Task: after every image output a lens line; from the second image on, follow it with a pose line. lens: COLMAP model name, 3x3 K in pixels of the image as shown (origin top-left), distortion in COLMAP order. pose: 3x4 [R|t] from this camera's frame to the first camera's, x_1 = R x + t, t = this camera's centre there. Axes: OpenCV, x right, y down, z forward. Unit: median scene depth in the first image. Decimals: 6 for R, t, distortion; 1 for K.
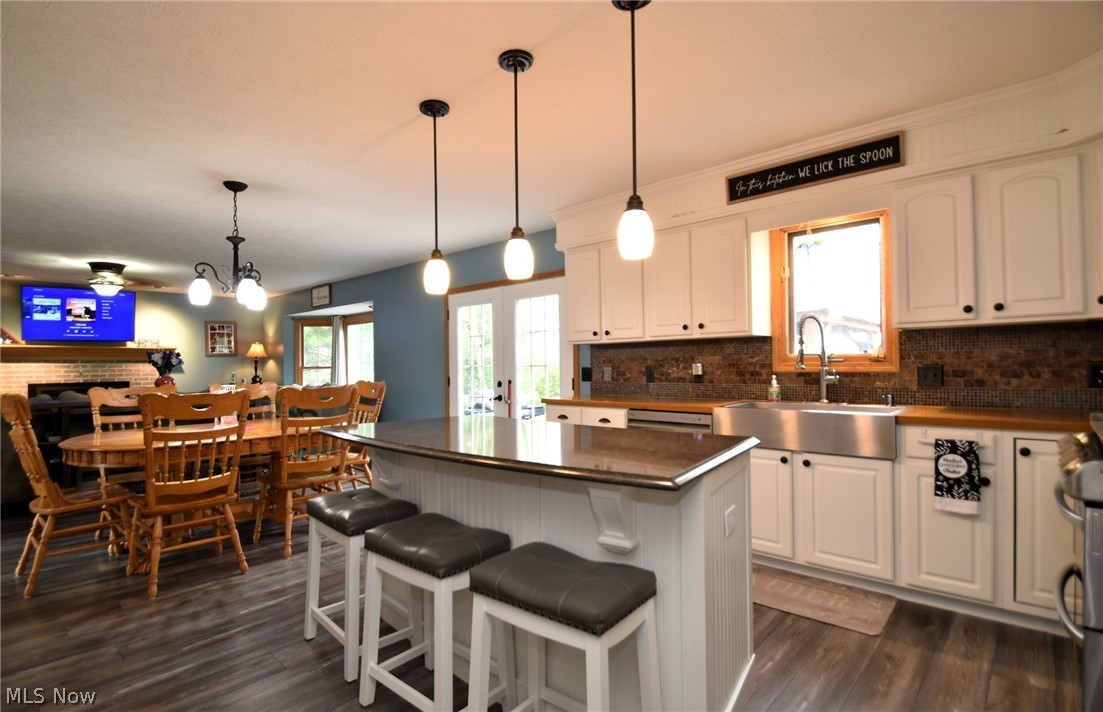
lens RADIAL K [[540.0, 0, 547.4], [0, 540.0, 356.2], [0, 0, 1]] dist [0.002357, 0.000095]
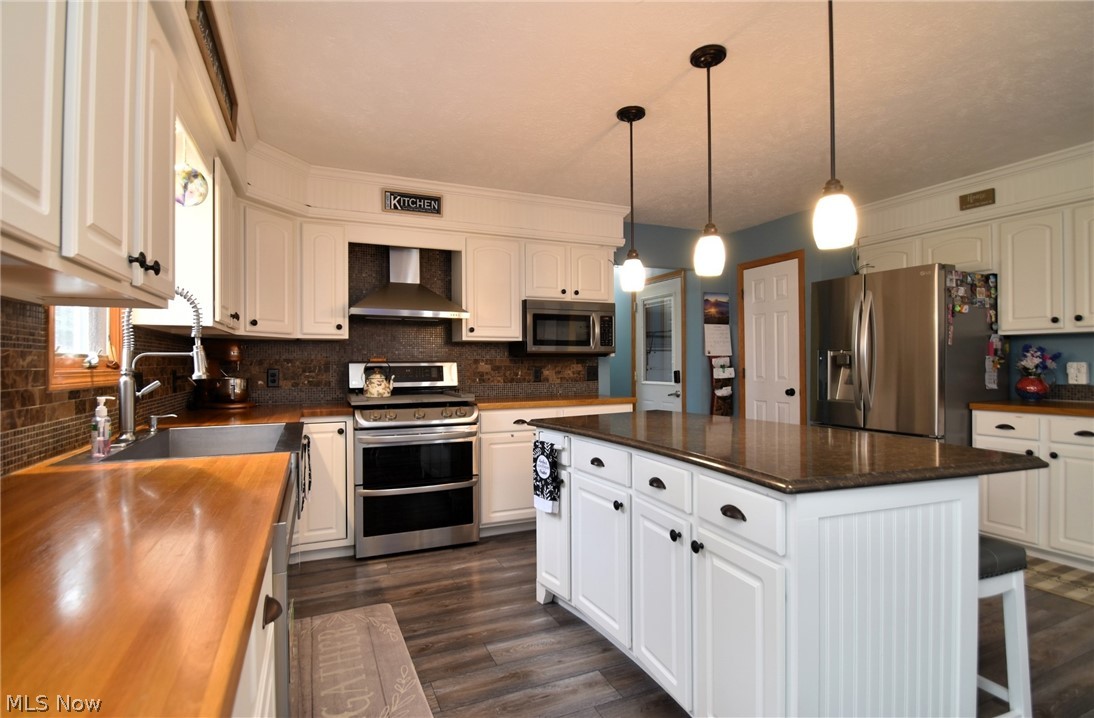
lens RADIAL K [[529.8, 0, 549.8], [0, 529.8, 363.0], [0, 0, 1]] dist [0.004776, 0.000216]
pose [[-0.910288, 0.030369, 0.412860, -0.103060], [0.027081, 0.999538, -0.013814, 0.021645], [-0.413089, -0.001394, -0.910690, 1.121983]]
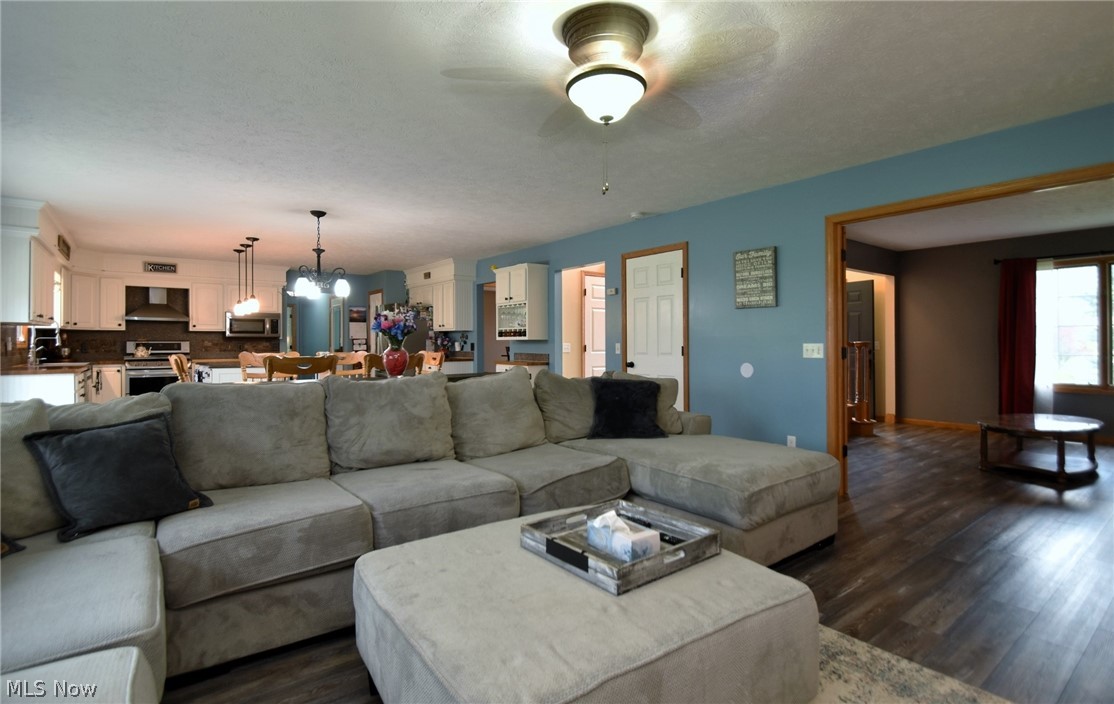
lens RADIAL K [[534.6, 0, 559.9], [0, 534.6, 345.0], [0, 0, 1]] dist [-0.004836, -0.001879]
pose [[-0.983820, 0.026422, 0.177198, -1.361176], [0.025742, 0.999650, -0.006136, 0.067358], [-0.177298, -0.001475, -0.984156, 2.104611]]
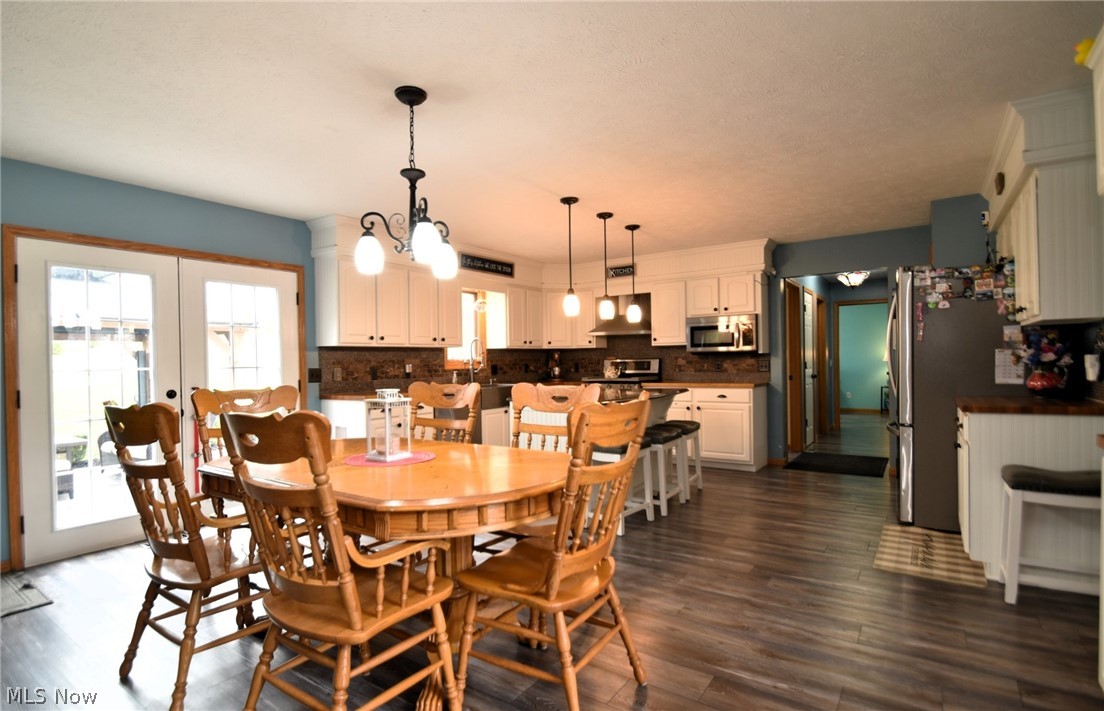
lens RADIAL K [[540.5, 0, 555.0], [0, 540.5, 361.1], [0, 0, 1]] dist [0.002357, 0.000095]
pose [[-0.134369, 0.027232, 0.990557, -1.185543], [0.015693, 0.999555, -0.025351, 0.046977], [-0.990807, 0.012138, -0.134737, 0.817154]]
